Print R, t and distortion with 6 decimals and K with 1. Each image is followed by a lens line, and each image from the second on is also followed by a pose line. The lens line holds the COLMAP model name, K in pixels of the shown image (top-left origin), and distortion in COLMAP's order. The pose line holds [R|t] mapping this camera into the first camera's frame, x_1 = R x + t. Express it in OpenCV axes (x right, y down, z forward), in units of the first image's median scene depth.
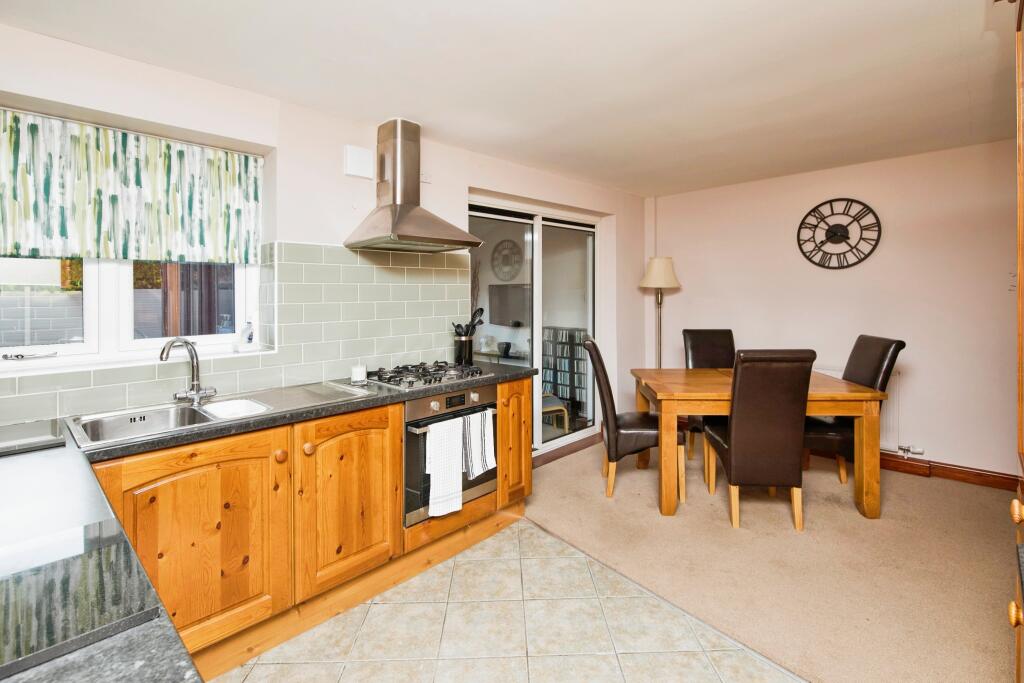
lens RADIAL K [[474.1, 0, 528.8], [0, 474.1, 300.2], [0, 0, 1]] dist [0.005836, 0.000389]
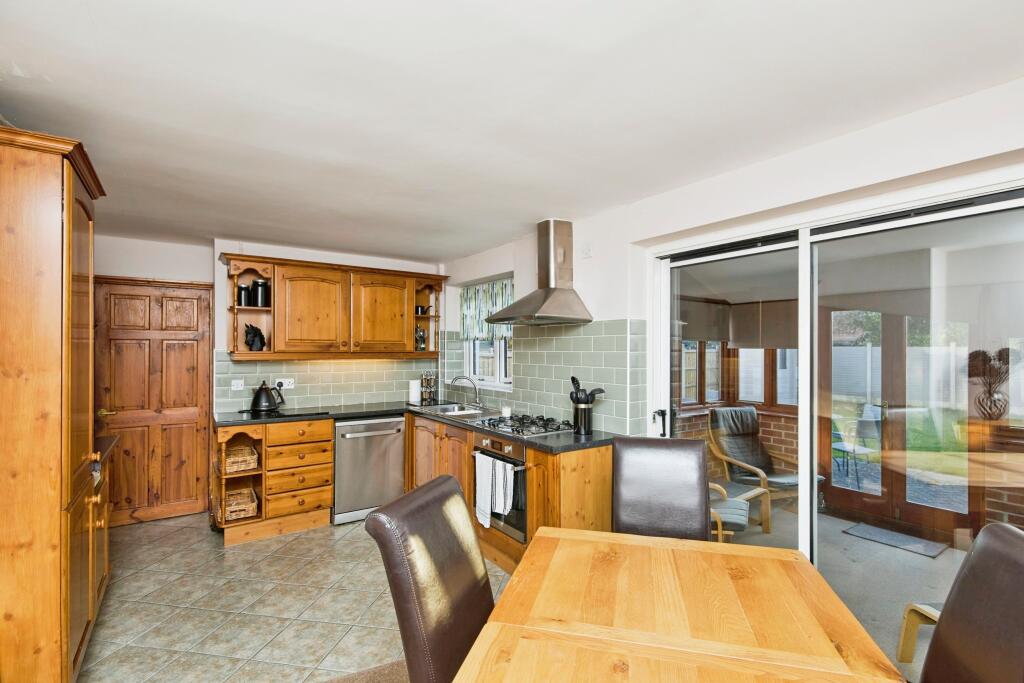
lens RADIAL K [[474.1, 0, 512.0], [0, 474.1, 342.3], [0, 0, 1]] dist [0.005836, 0.000389]
pose [[-0.195692, -0.000290, -0.980665, 0.534048], [-0.007082, 0.999974, 0.001118, -0.032995], [0.980640, 0.007164, -0.195689, 0.631623]]
